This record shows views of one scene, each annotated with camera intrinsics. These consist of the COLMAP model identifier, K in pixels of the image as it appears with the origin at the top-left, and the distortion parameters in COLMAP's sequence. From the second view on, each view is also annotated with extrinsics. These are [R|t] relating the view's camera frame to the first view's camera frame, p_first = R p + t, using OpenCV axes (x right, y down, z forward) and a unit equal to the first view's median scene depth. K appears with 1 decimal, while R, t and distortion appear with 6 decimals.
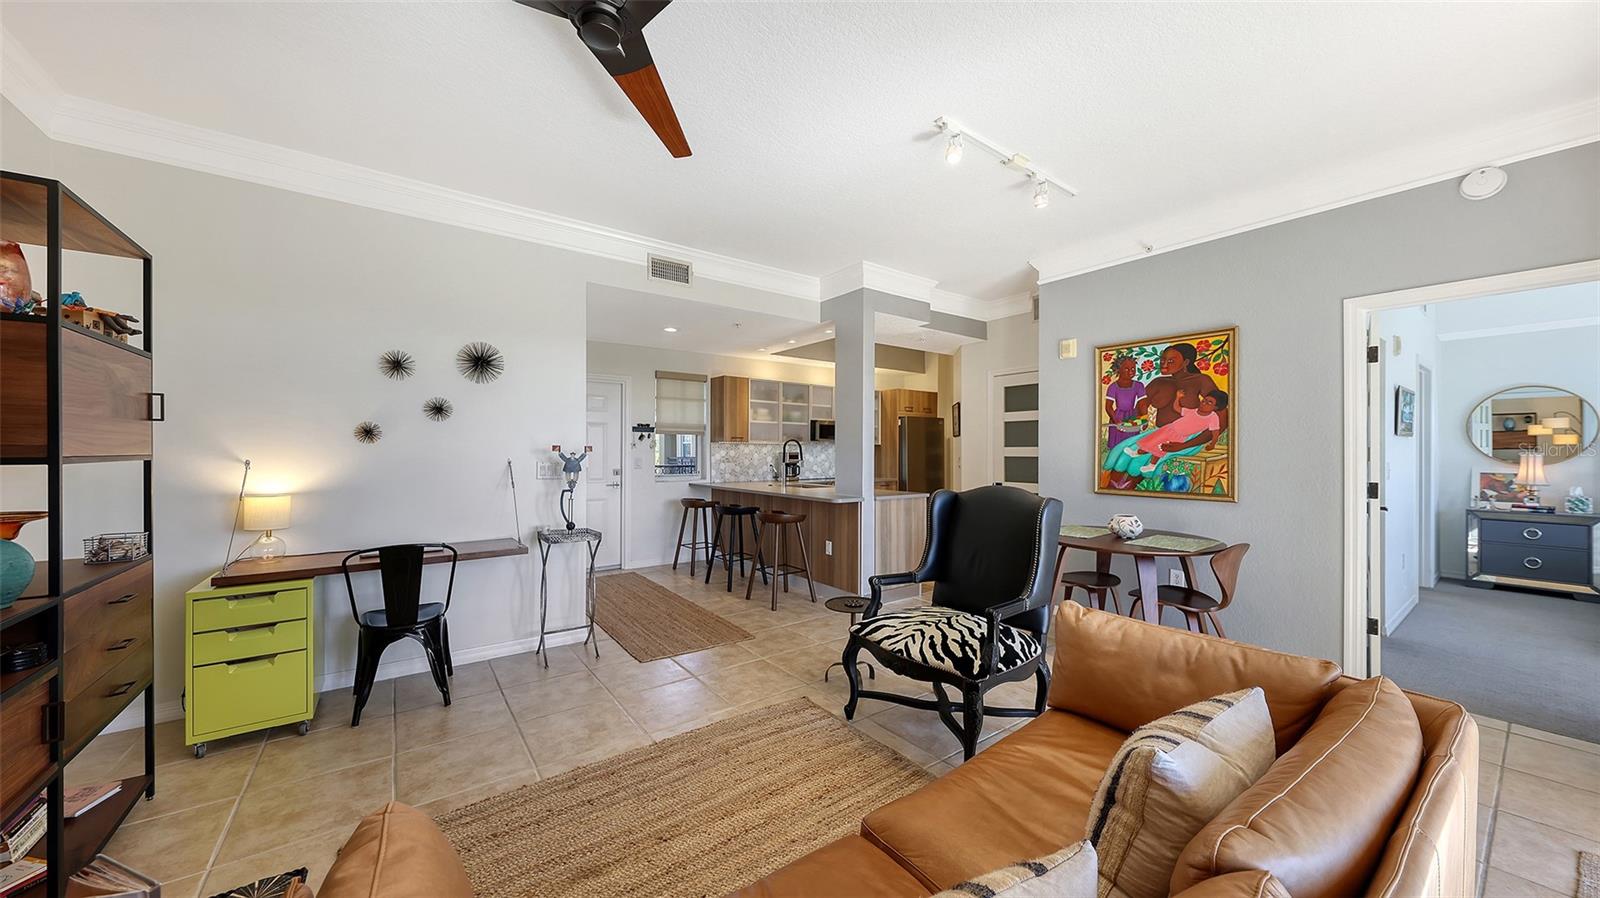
lens RADIAL K [[554.8, 0, 799.6], [0, 554.8, 453.6], [0, 0, 1]] dist [0.010314, -0.000011]
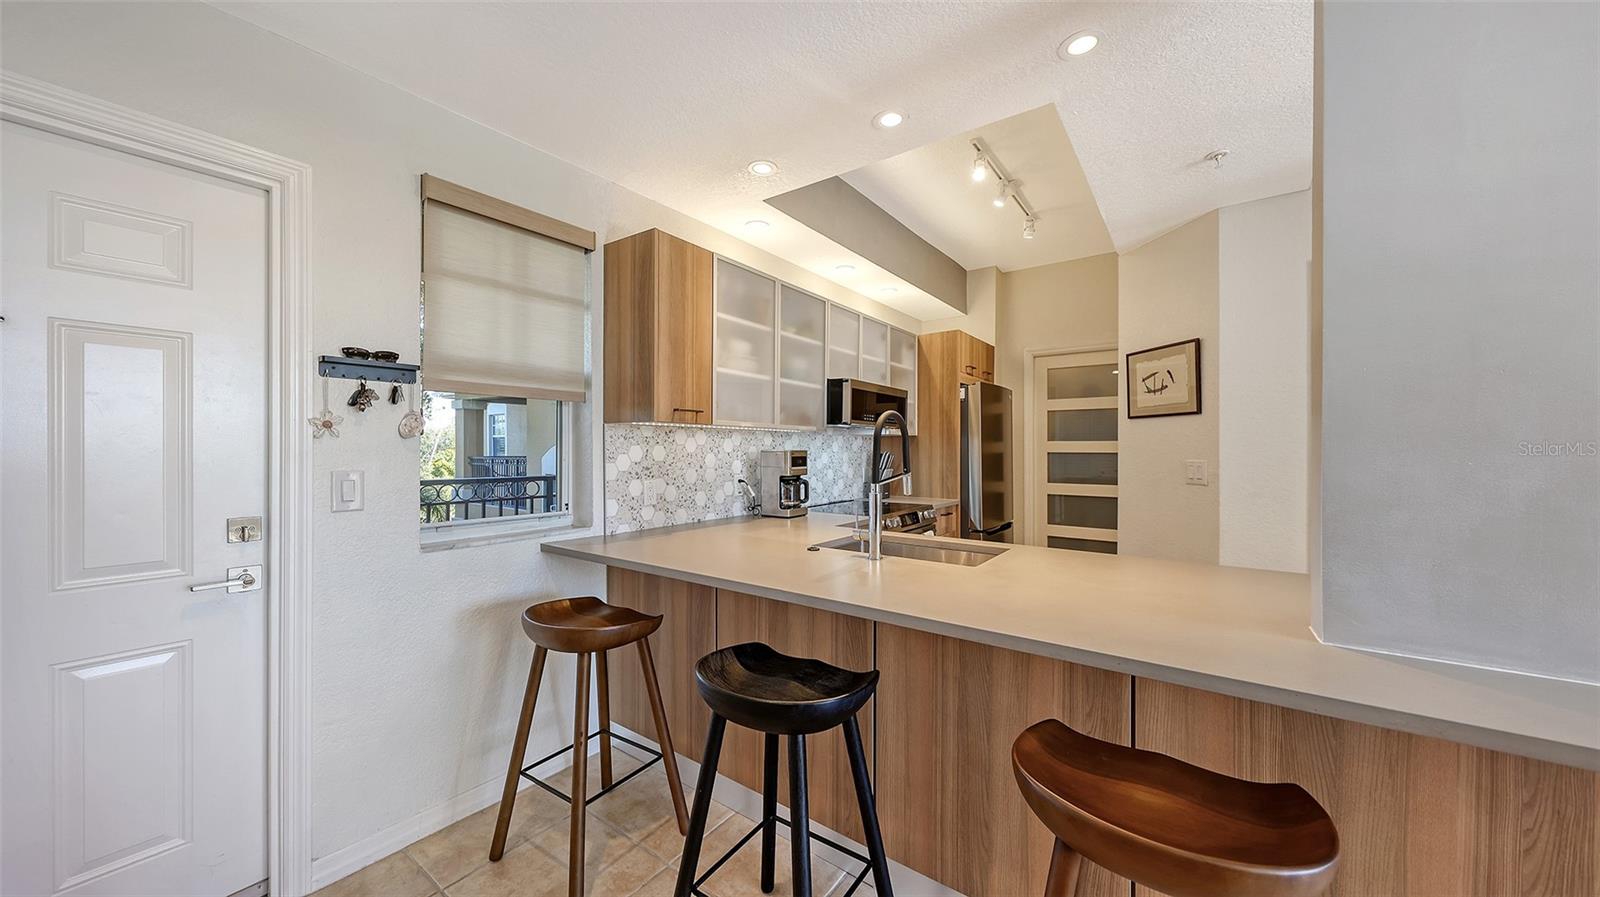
lens RADIAL K [[554.8, 0, 798.0], [0, 554.8, 445.6], [0, 0, 1]] dist [0.010314, -0.000011]
pose [[0.953045, 0.002314, 0.302821, -0.147696], [-0.001003, 0.999989, -0.004483, -0.004432], [-0.302828, 0.003968, 0.953037, 0.612407]]
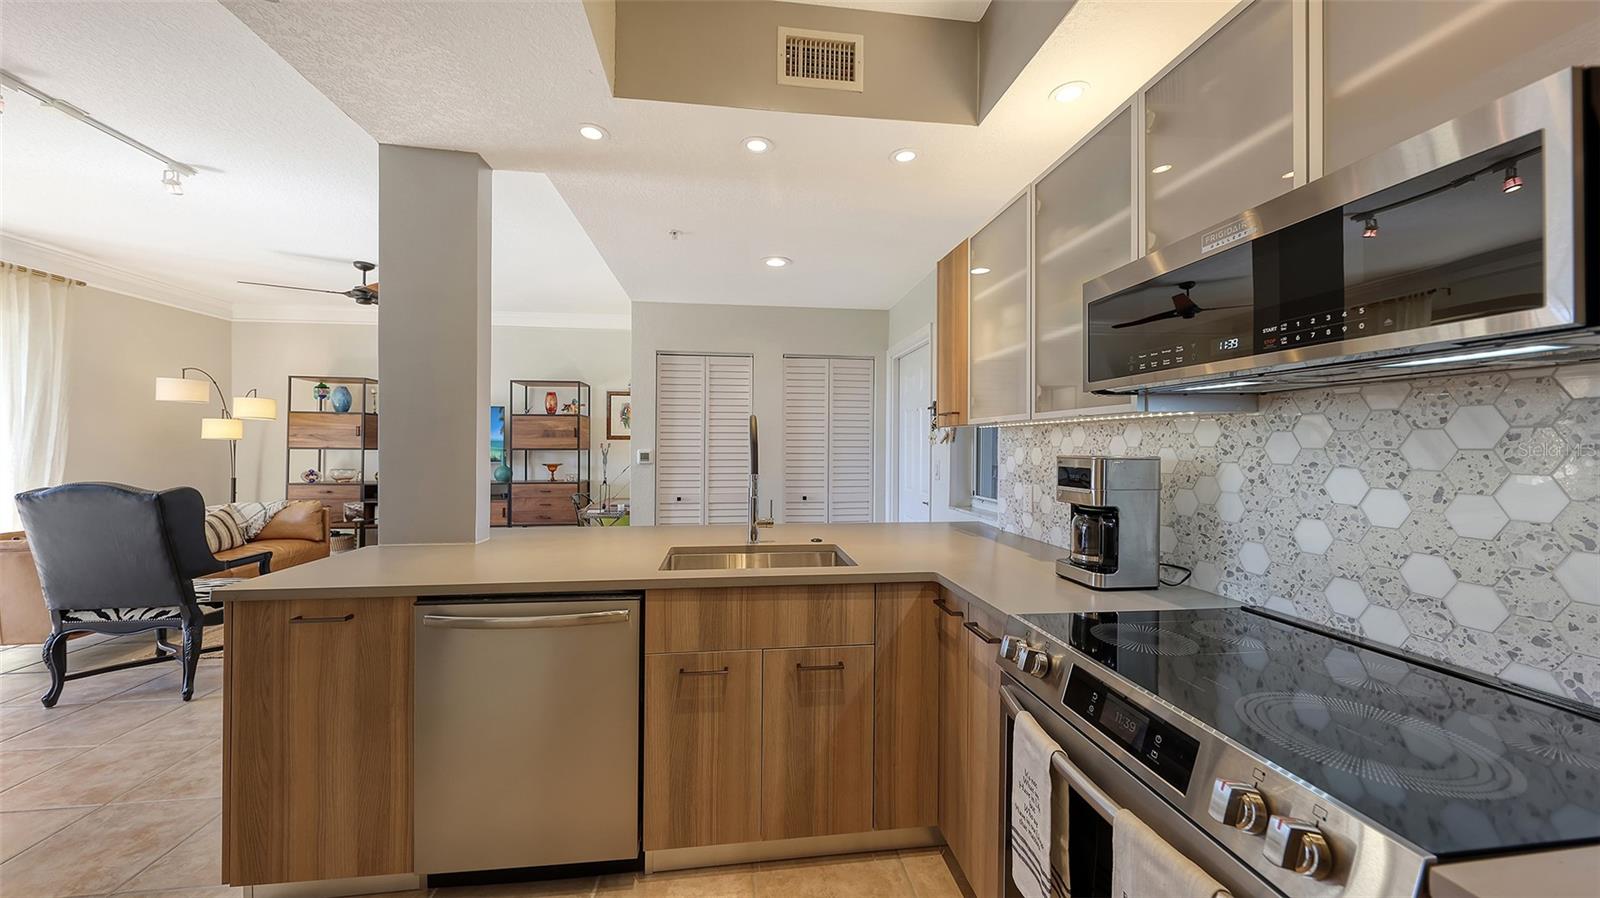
lens RADIAL K [[554.8, 0, 801.4], [0, 554.8, 446.3], [0, 0, 1]] dist [0.010314, -0.000011]
pose [[-0.475602, -0.002132, -0.879658, 0.250482], [-0.003226, 0.999995, -0.000680, -0.006211], [0.879654, 0.002515, -0.475607, 1.047768]]
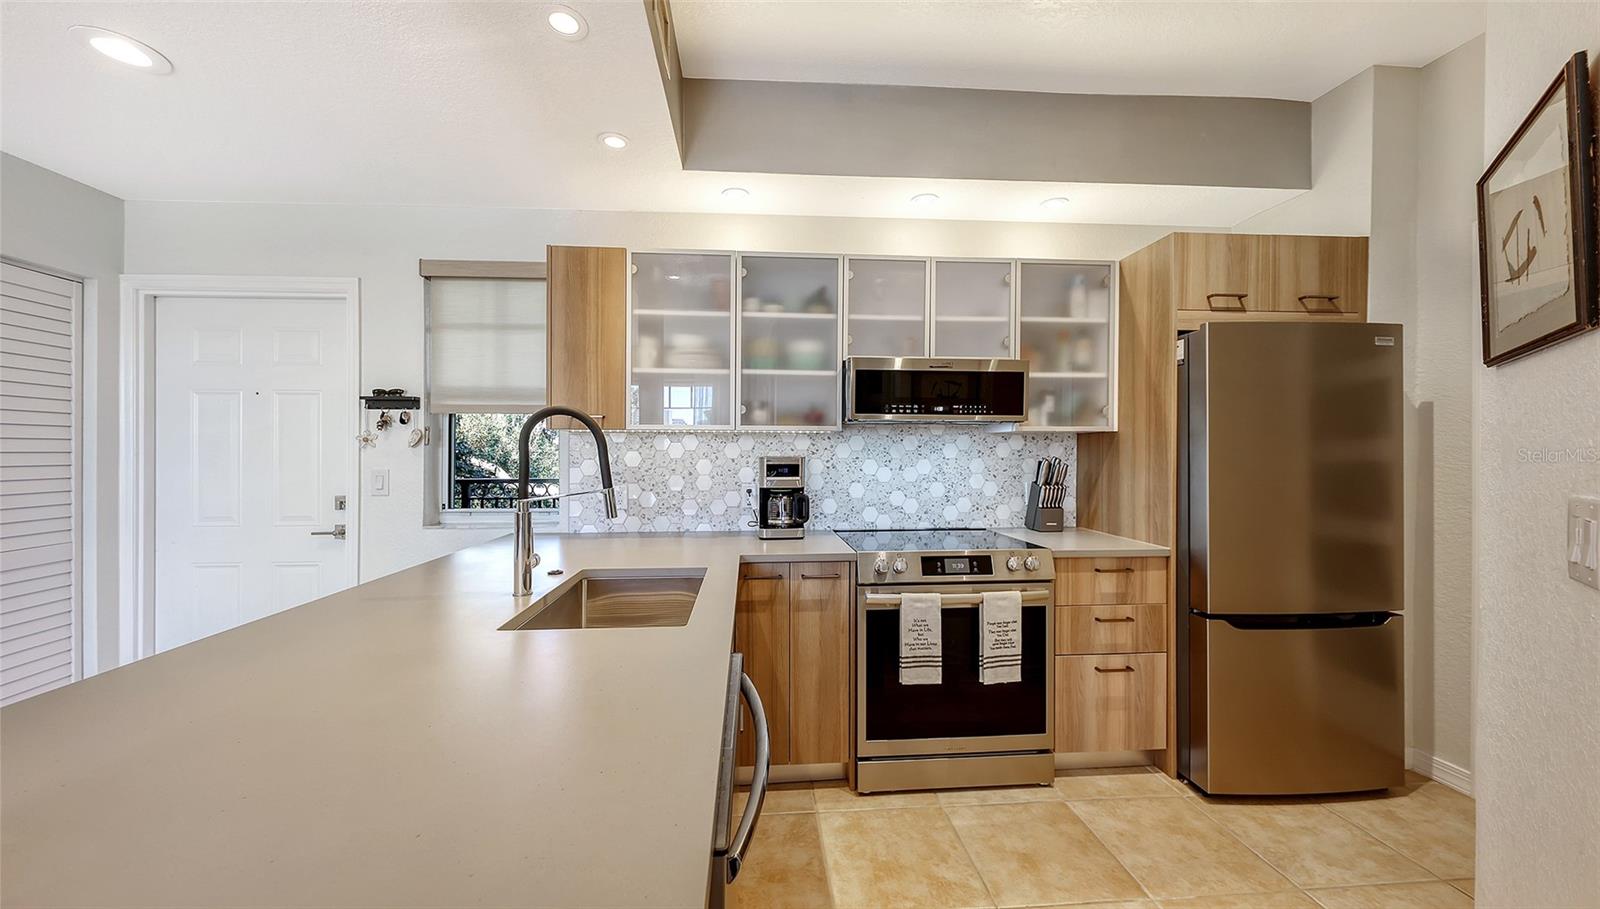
lens RADIAL K [[564.2, 0, 794.7], [0, 564.2, 456.5], [0, 0, 1]] dist [0.002848, 0.000211]
pose [[0.847564, 0.001972, -0.530689, 0.187900], [0.002266, 0.999971, 0.007335, -0.005196], [0.530688, -0.007419, 0.847535, 0.733920]]
